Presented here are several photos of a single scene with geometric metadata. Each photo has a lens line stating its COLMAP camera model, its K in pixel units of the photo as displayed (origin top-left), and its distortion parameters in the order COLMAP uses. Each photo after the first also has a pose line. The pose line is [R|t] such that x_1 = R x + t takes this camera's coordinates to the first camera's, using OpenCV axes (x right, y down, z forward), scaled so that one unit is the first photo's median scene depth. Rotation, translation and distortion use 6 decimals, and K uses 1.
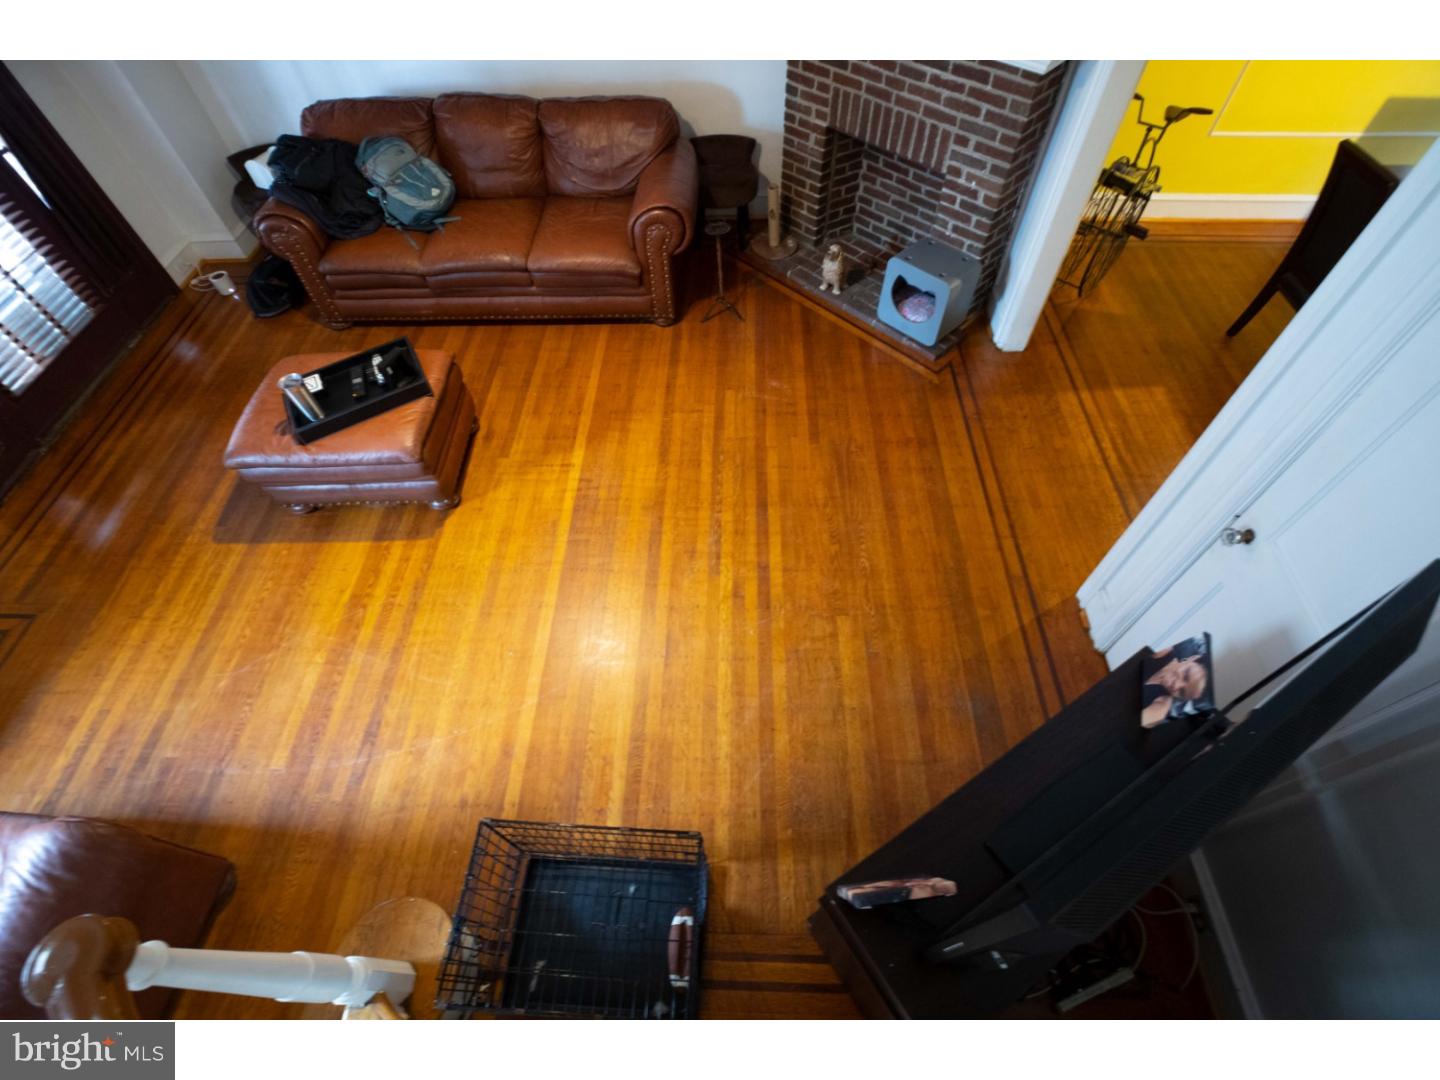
lens RADIAL K [[660.0, 0, 722.3], [0, 660.0, 539.7], [0, 0, 1]] dist [-0.000473, -0.000130]
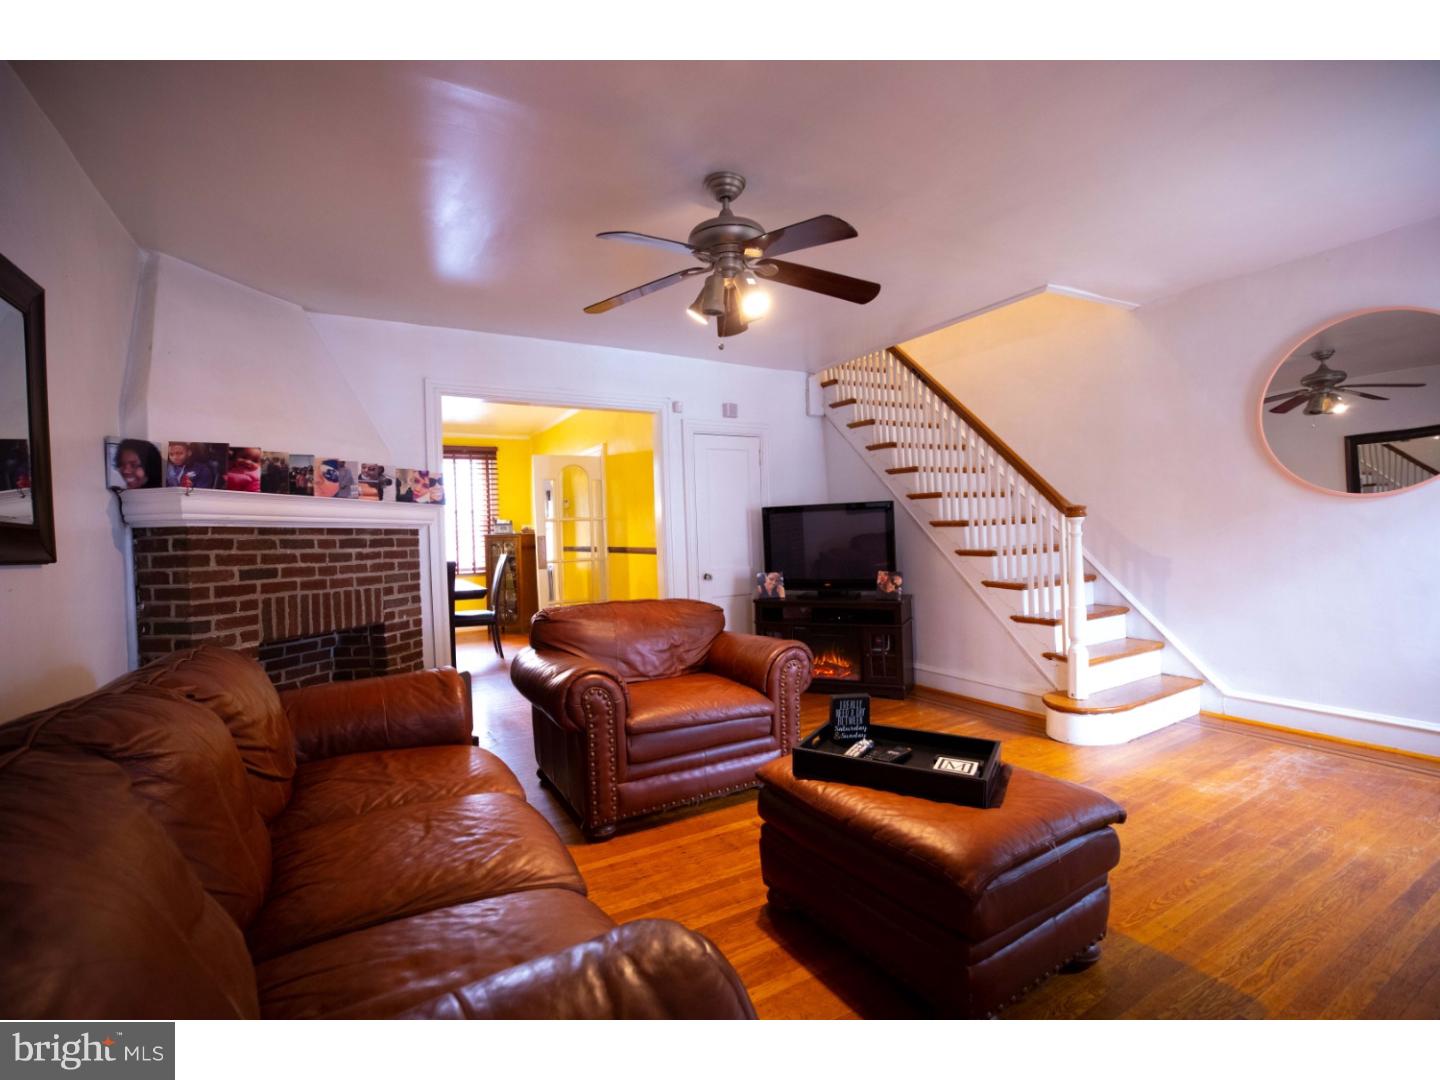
lens RADIAL K [[660.0, 0, 720.9], [0, 660.0, 539.7], [0, 0, 1]] dist [-0.000473, -0.000130]
pose [[-0.517957, 0.037307, 0.854593, -0.937944], [0.728333, 0.543176, 0.417721, -0.701865], [-0.448610, 0.838789, -0.308514, 1.002771]]
